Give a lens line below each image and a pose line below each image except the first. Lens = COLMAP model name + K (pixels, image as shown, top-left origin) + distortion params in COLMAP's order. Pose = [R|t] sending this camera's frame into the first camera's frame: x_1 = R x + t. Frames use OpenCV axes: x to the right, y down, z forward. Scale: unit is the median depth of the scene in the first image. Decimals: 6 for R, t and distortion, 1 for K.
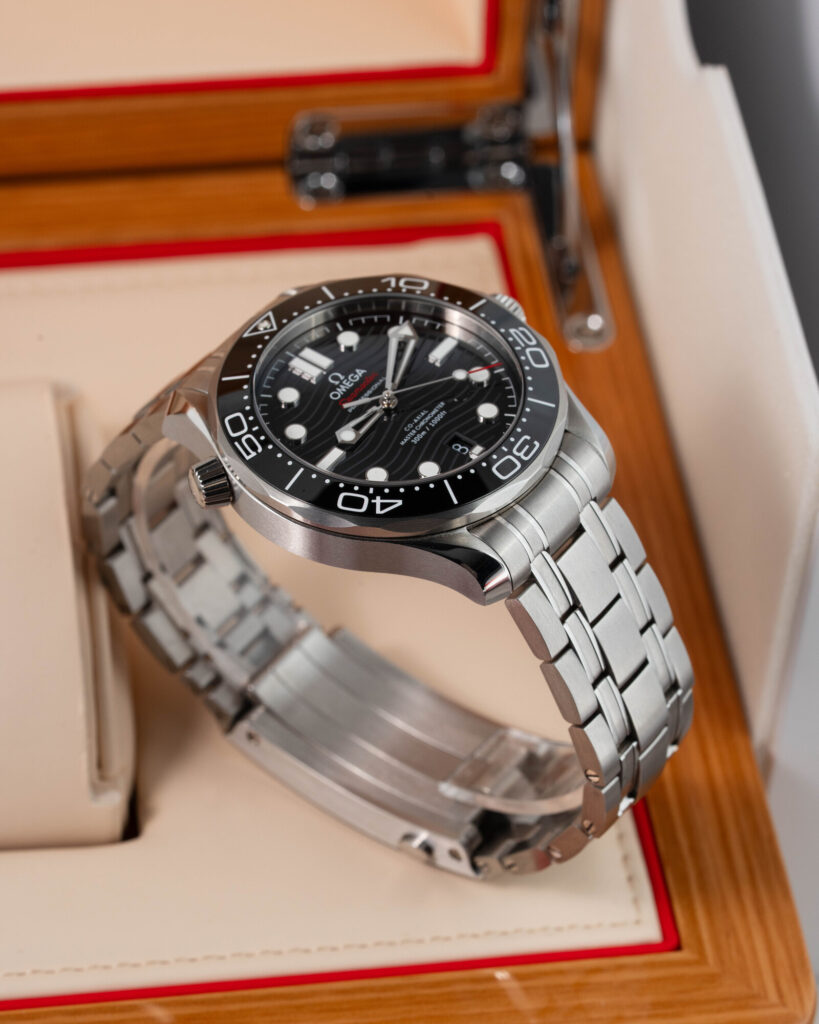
lens RADIAL K [[4808.3, 0, 409.4], [0, 4808.3, 517.2], [0, 0, 1]] dist [-1.033103, 0.000000]
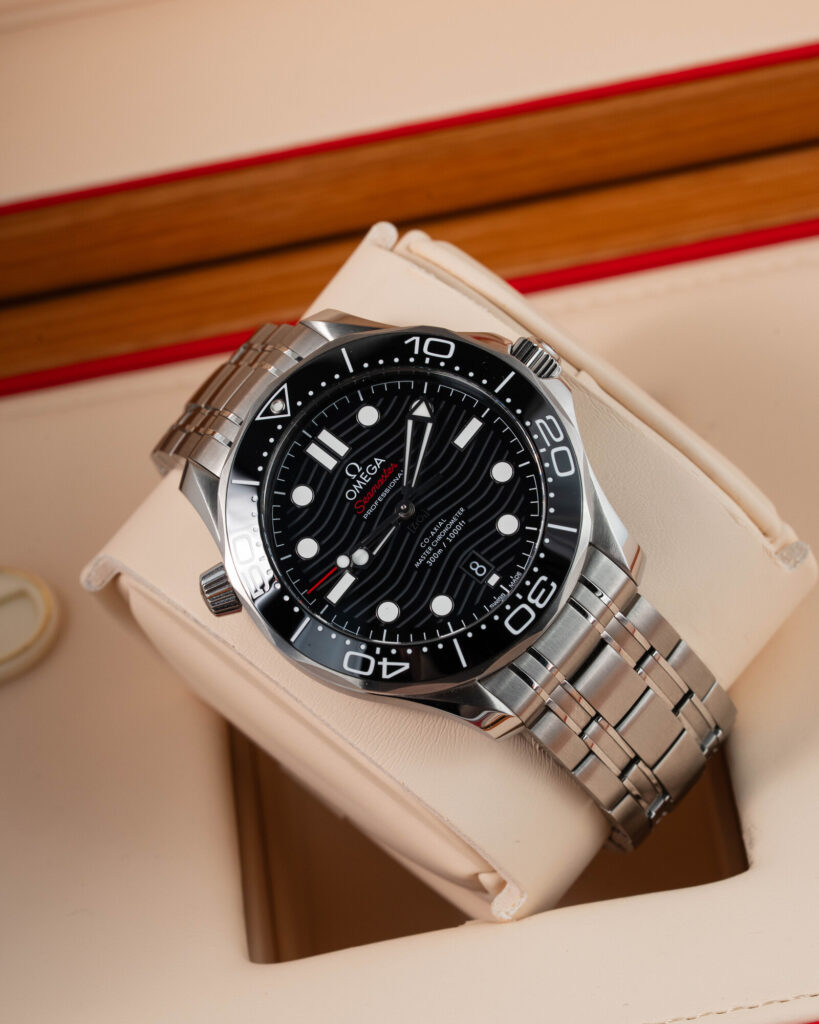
lens RADIAL K [[4808.3, 0, 413.0], [0, 4808.3, 509.2], [0, 0, 1]] dist [-1.033103, 0.000000]
pose [[0.994777, 0.033910, -0.096270, 0.089643], [0.020218, 0.859044, 0.511503, -0.515446], [0.100045, -0.510778, 0.853872, 0.184566]]
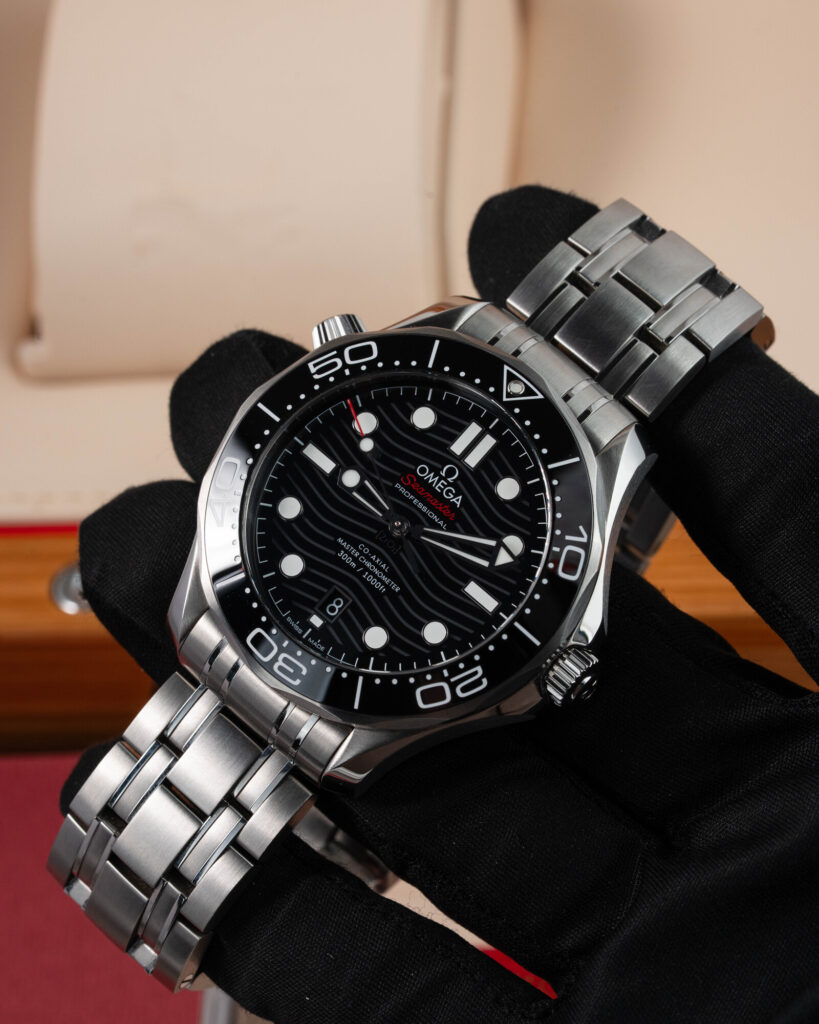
lens RADIAL K [[4808.3, 0, 404.1], [0, 4808.3, 518.8], [0, 0, 1]] dist [-1.033103, 0.000000]
pose [[-0.109103, 0.966745, -0.231300, 0.196252], [-0.589411, 0.124453, 0.798189, -0.722542], [0.800432, 0.223416, 0.556232, 0.518641]]
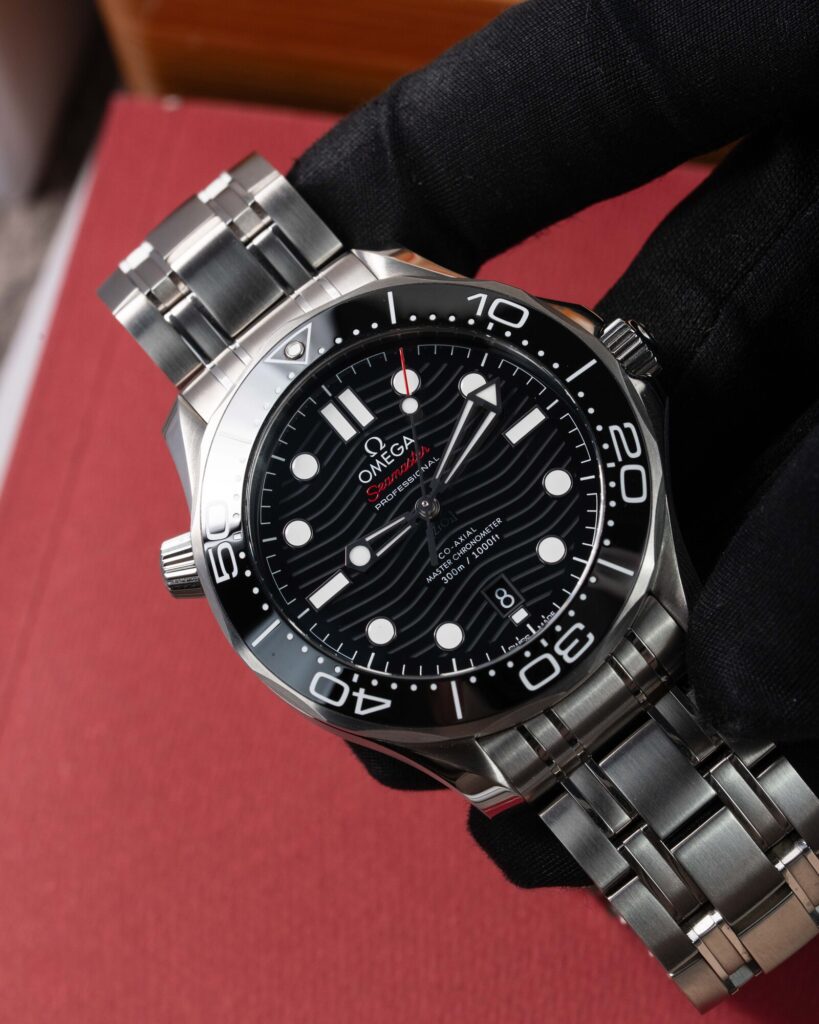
lens RADIAL K [[4808.3, 0, 410.0], [0, 4808.3, 506.1], [0, 0, 1]] dist [-1.033103, 0.000000]
pose [[0.958450, 0.213875, -0.188760, 0.135617], [-0.084885, 0.845574, 0.527066, -0.422537], [0.272337, -0.489144, 0.828596, 0.377413]]
